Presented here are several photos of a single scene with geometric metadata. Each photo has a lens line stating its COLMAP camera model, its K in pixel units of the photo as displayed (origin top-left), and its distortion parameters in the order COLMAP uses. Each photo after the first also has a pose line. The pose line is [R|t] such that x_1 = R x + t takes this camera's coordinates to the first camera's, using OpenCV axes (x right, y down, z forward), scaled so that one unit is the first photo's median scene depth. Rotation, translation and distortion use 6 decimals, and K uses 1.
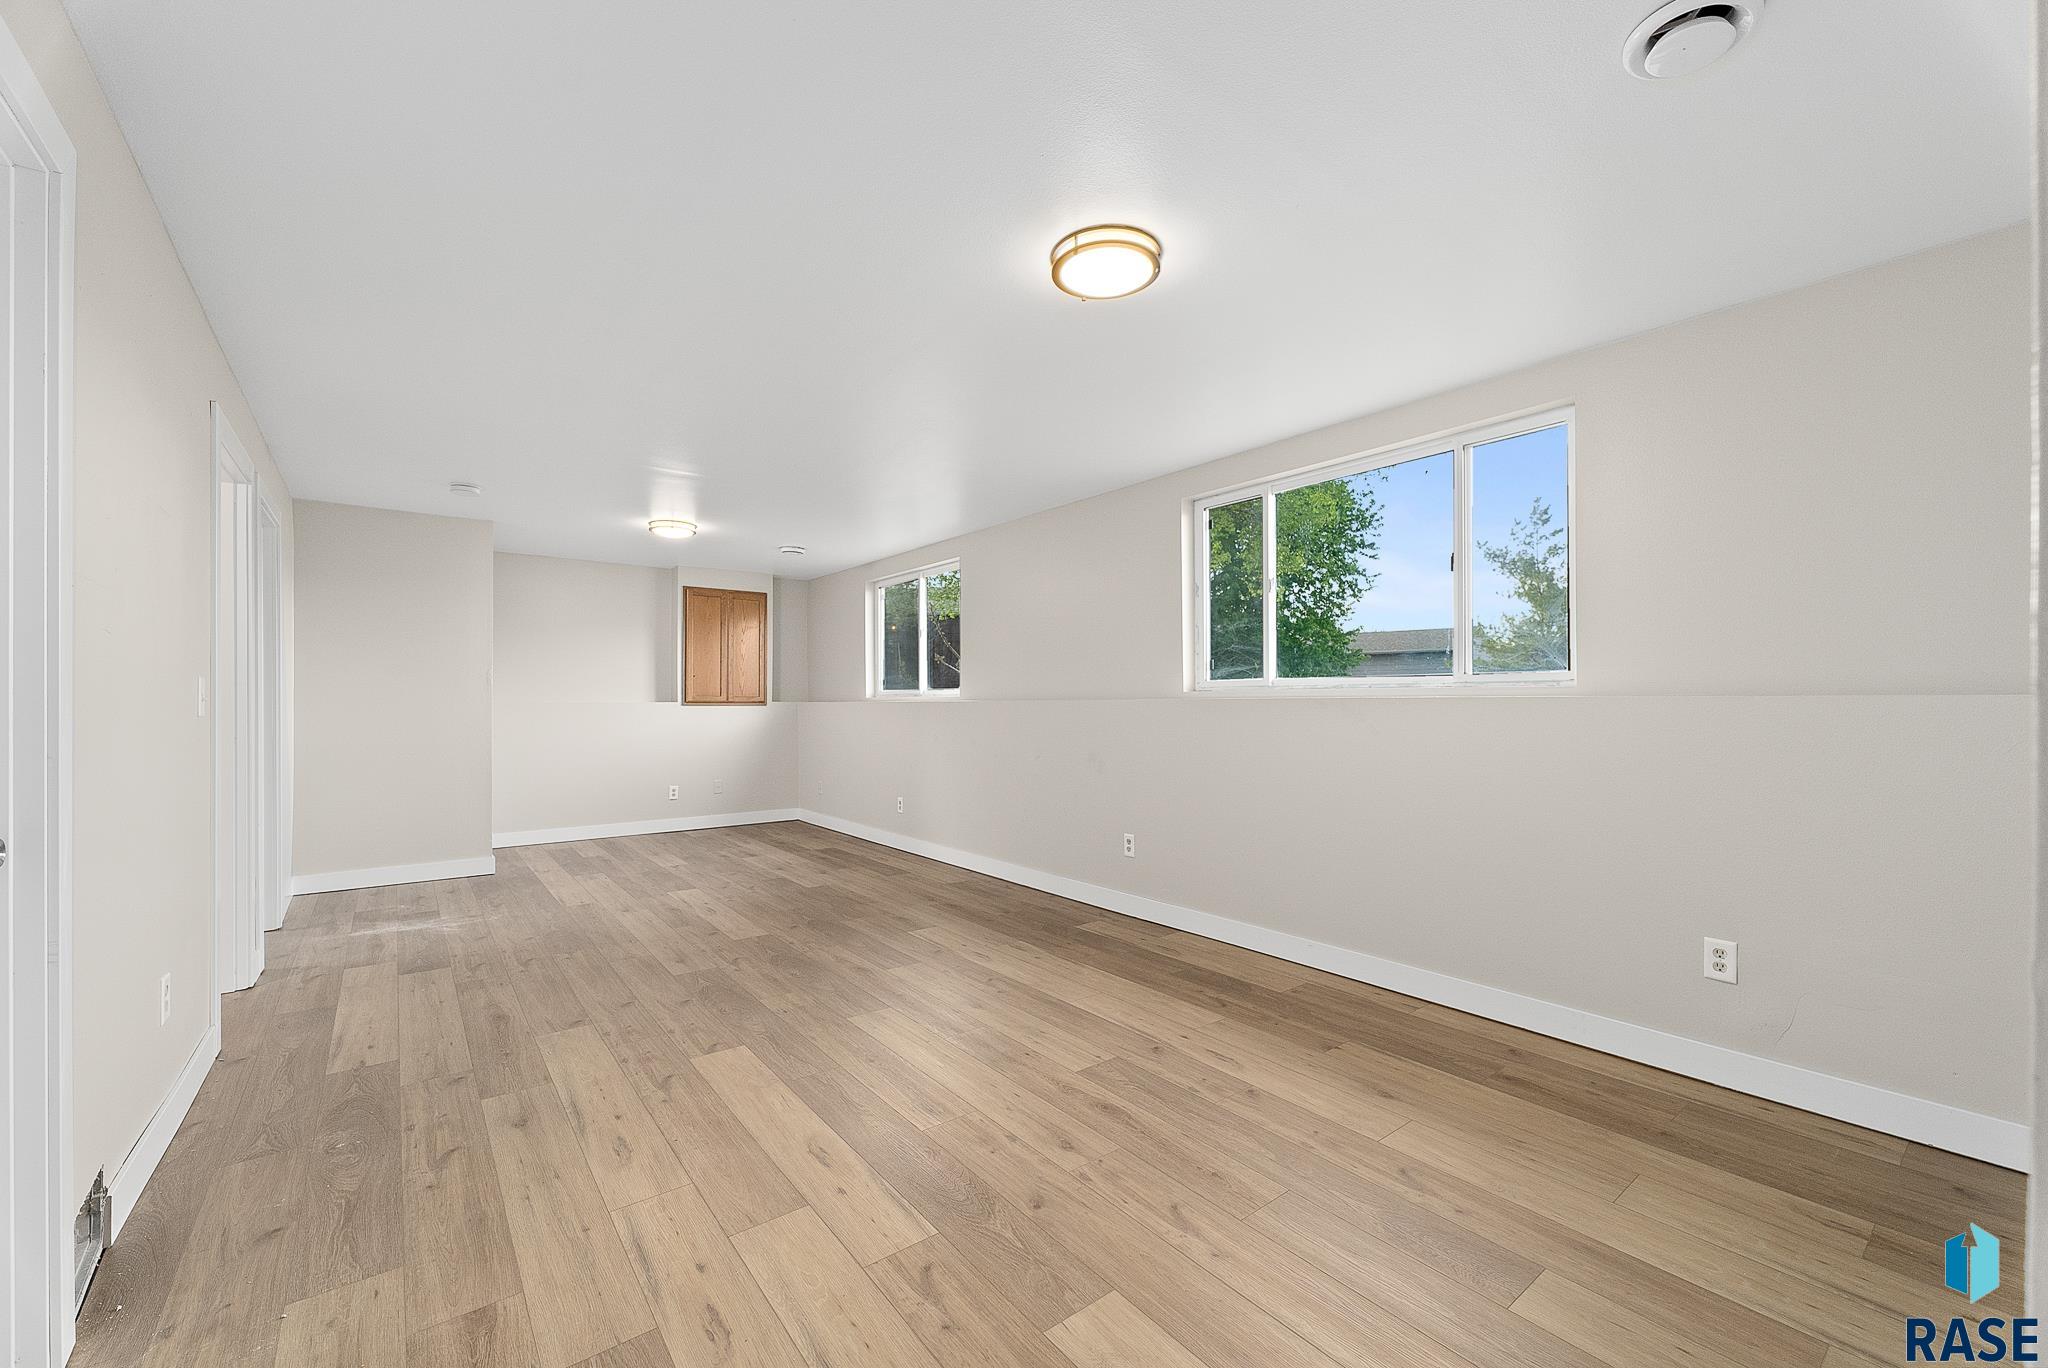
lens RADIAL K [[827.4, 0, 1014.5], [0, 827.4, 660.9], [0, 0, 1]] dist [0.002174, 0.000077]
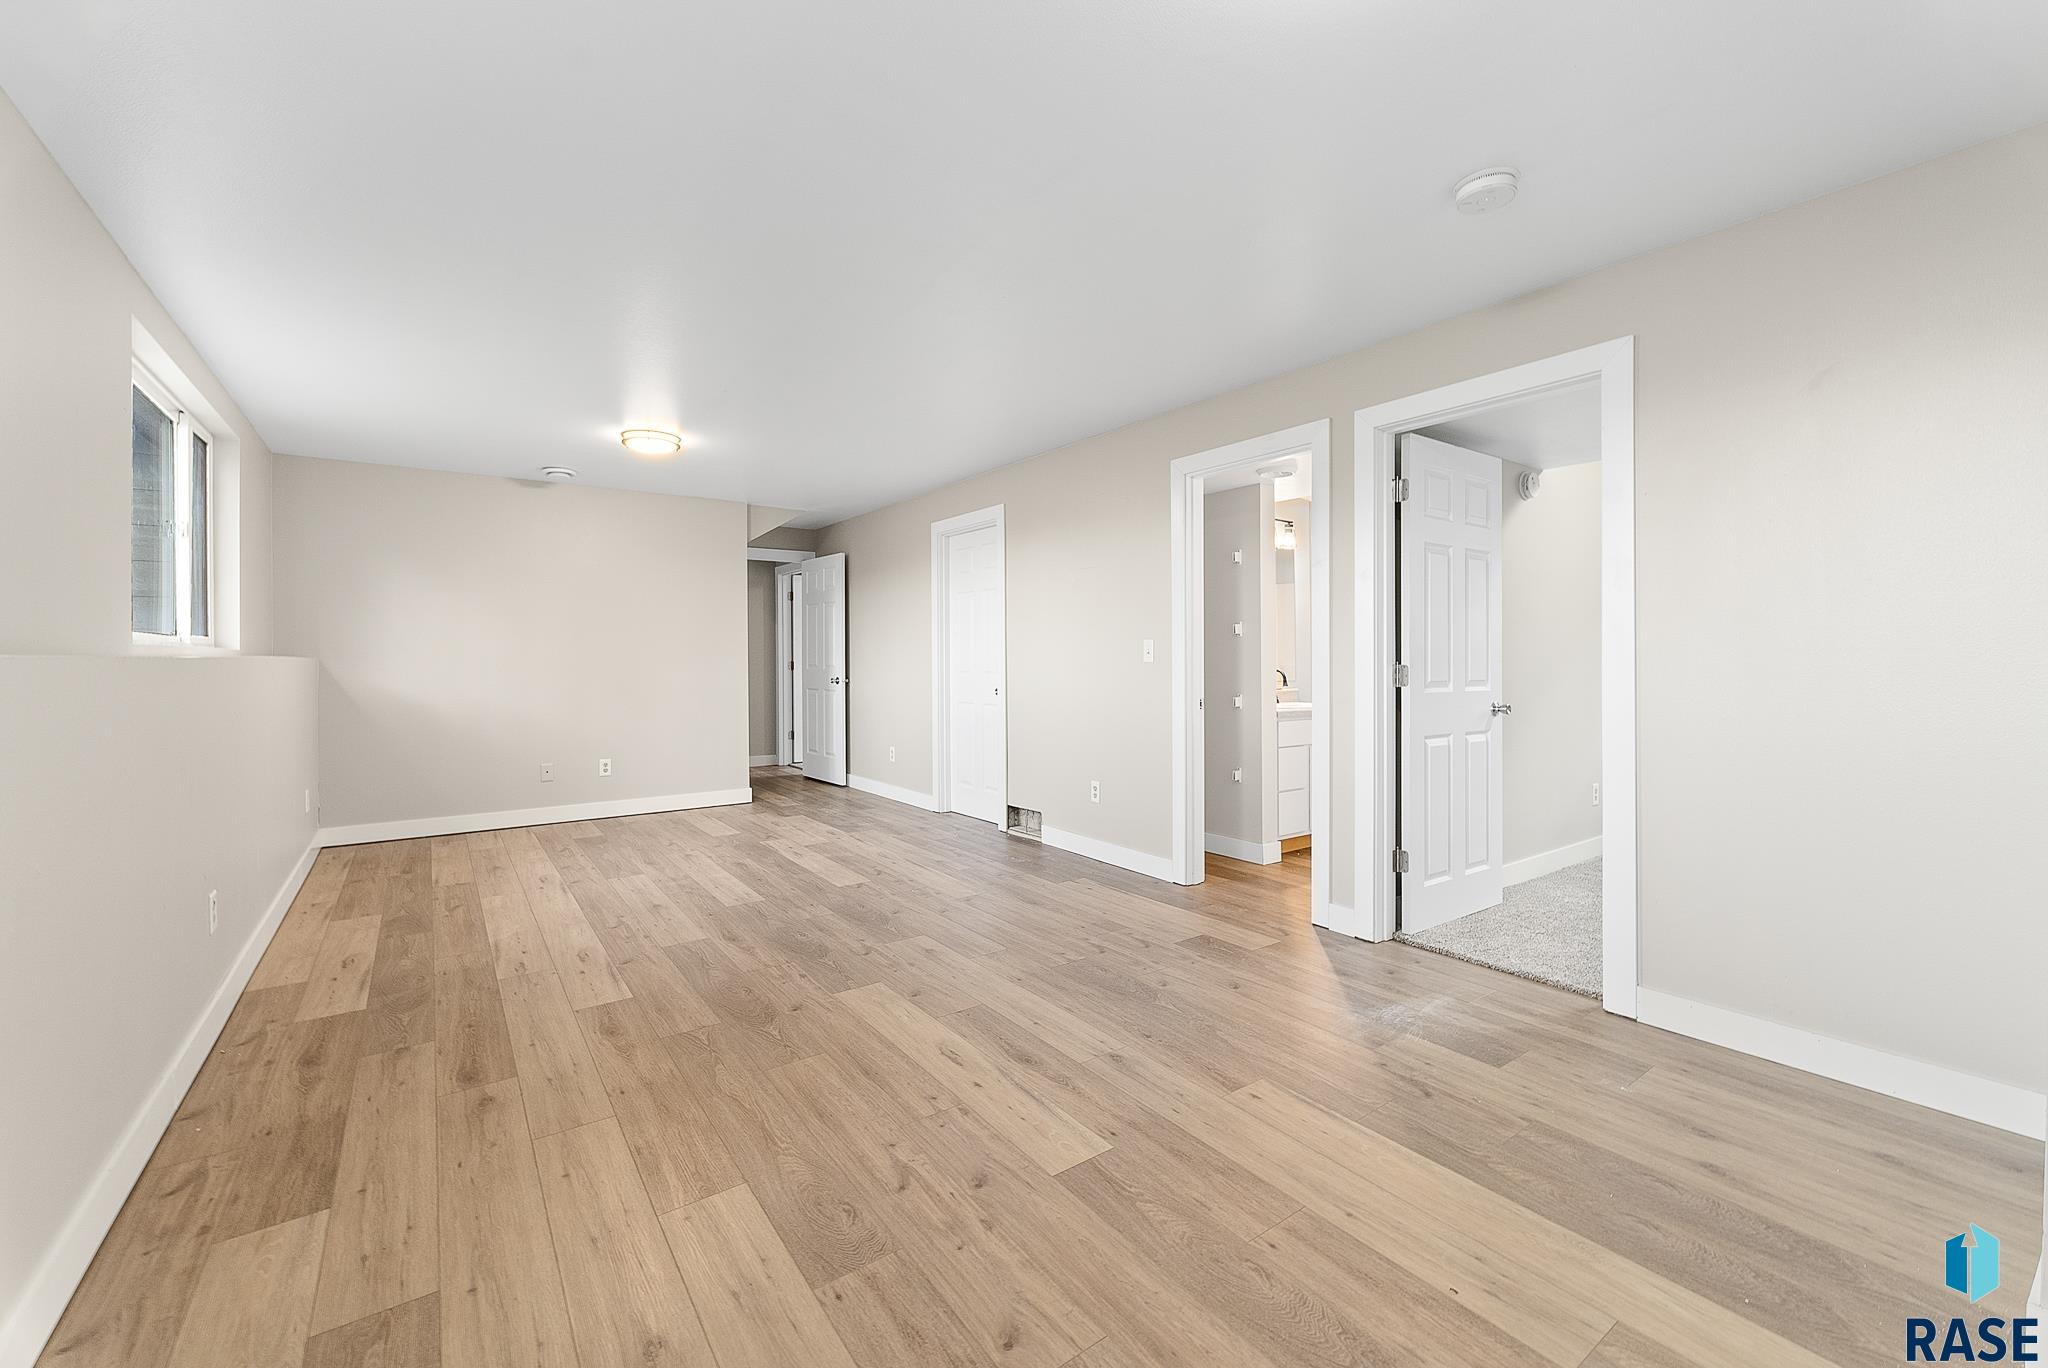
lens RADIAL K [[827.4, 0, 1014.5], [0, 827.4, 660.9], [0, 0, 1]] dist [0.002174, 0.000077]
pose [[-0.999438, 0.008497, 0.032427, -0.514872], [0.007059, 0.998996, -0.044231, 0.093027], [-0.032770, -0.043977, -0.998495, 1.851815]]
